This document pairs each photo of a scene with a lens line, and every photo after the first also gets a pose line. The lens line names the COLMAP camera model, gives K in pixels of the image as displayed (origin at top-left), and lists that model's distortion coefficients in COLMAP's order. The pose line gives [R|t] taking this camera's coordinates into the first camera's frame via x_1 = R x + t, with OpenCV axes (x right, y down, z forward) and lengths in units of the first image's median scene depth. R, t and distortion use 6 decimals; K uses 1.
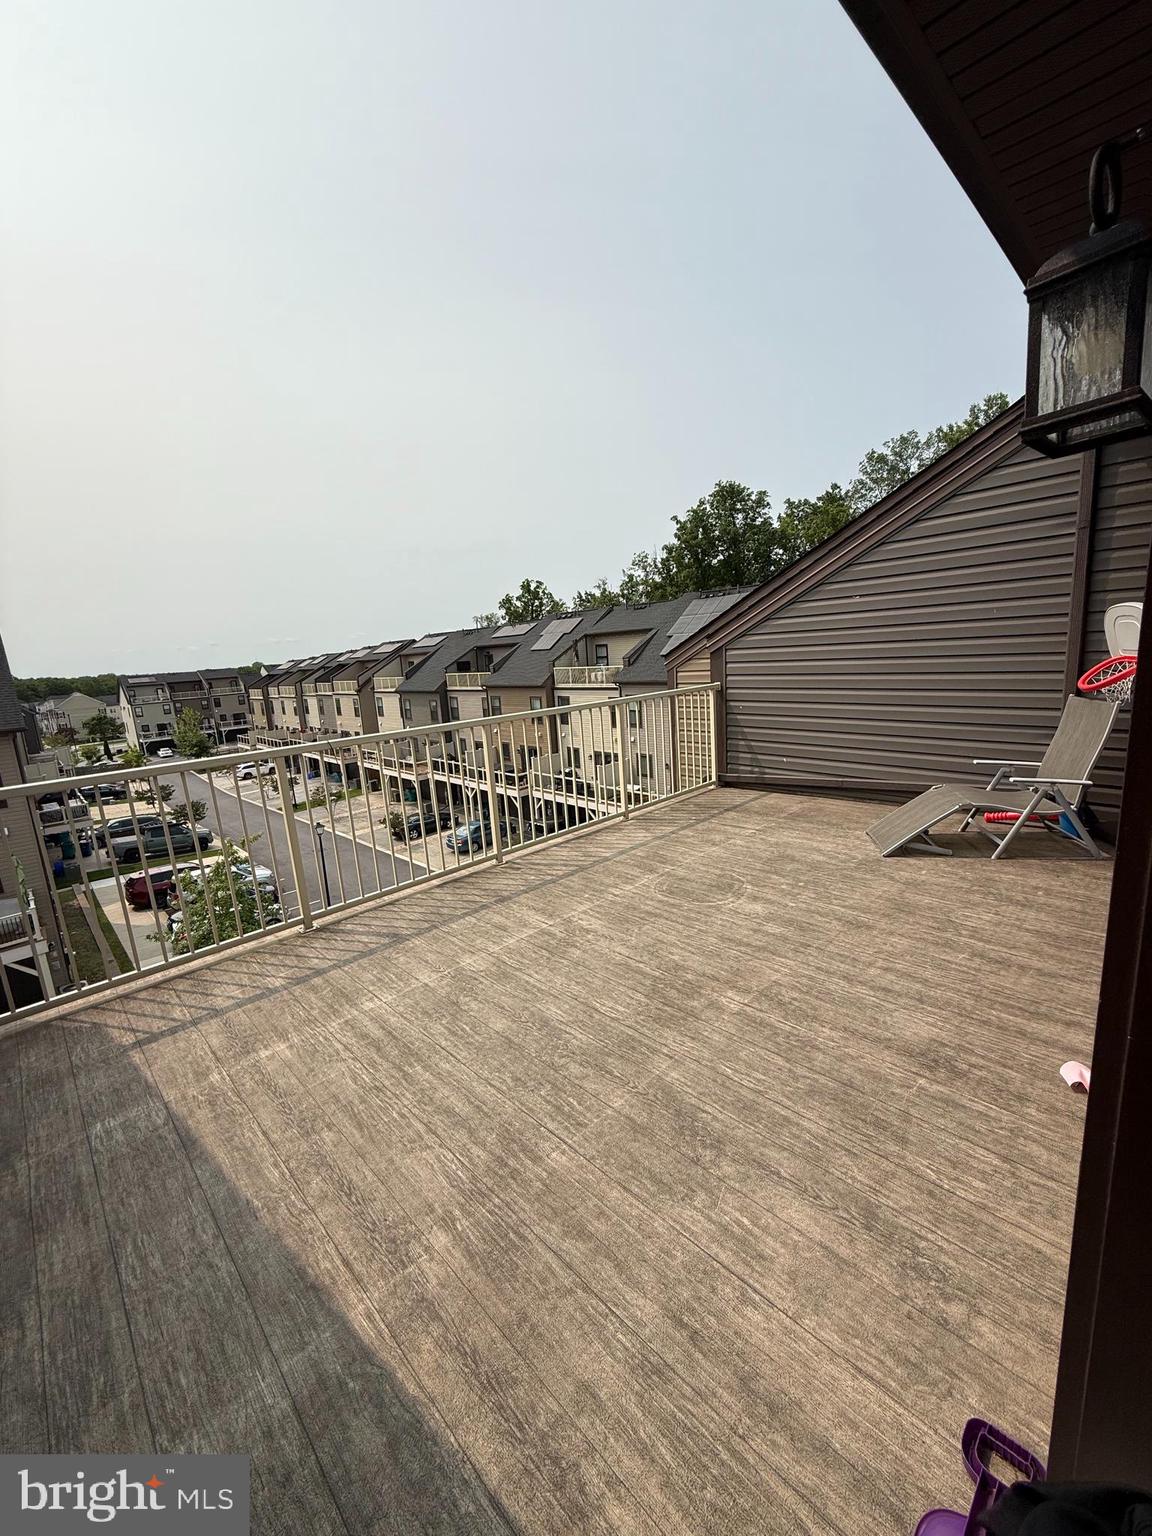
lens RADIAL K [[610.8, 0, 580.2], [0, 610.8, 769.3], [0, 0, 1]] dist [-0.003655, 0.000504]
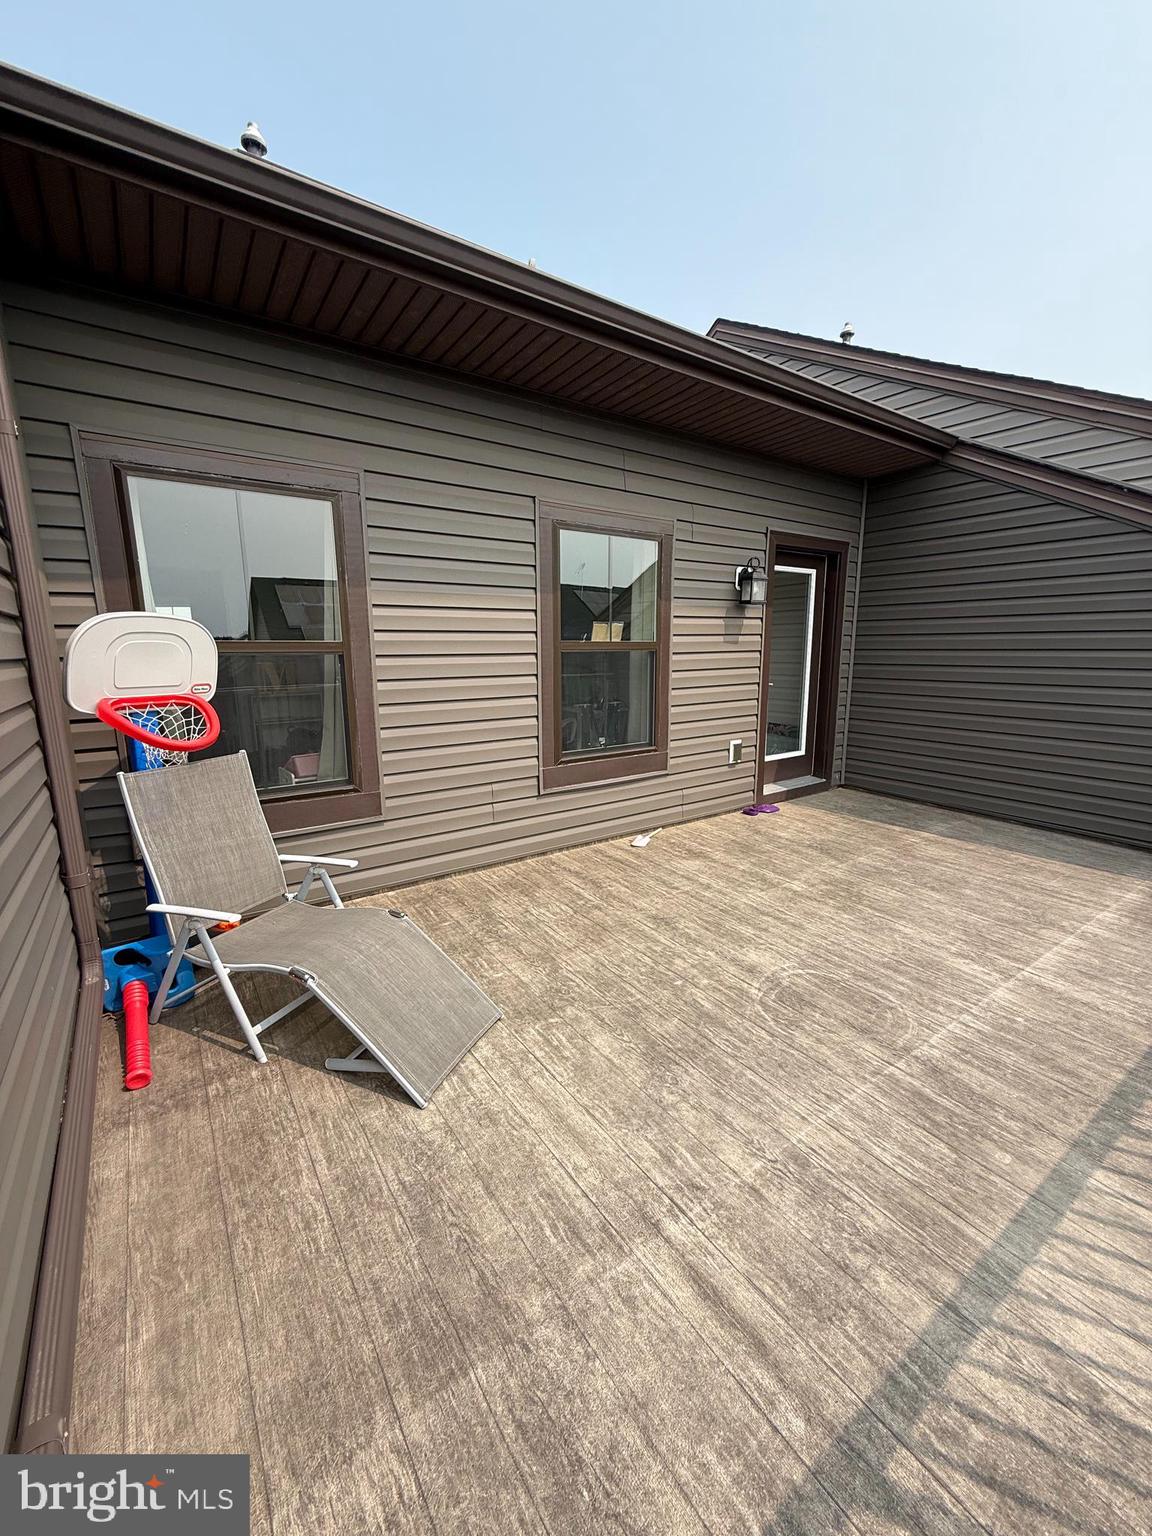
lens RADIAL K [[610.8, 0, 574.8], [0, 610.8, 765.9], [0, 0, 1]] dist [-0.003655, 0.000504]
pose [[-0.984668, 0.036830, 0.170506, 0.451699], [0.098001, 0.925417, 0.366060, -0.404708], [-0.144307, 0.377157, -0.914838, 2.021664]]
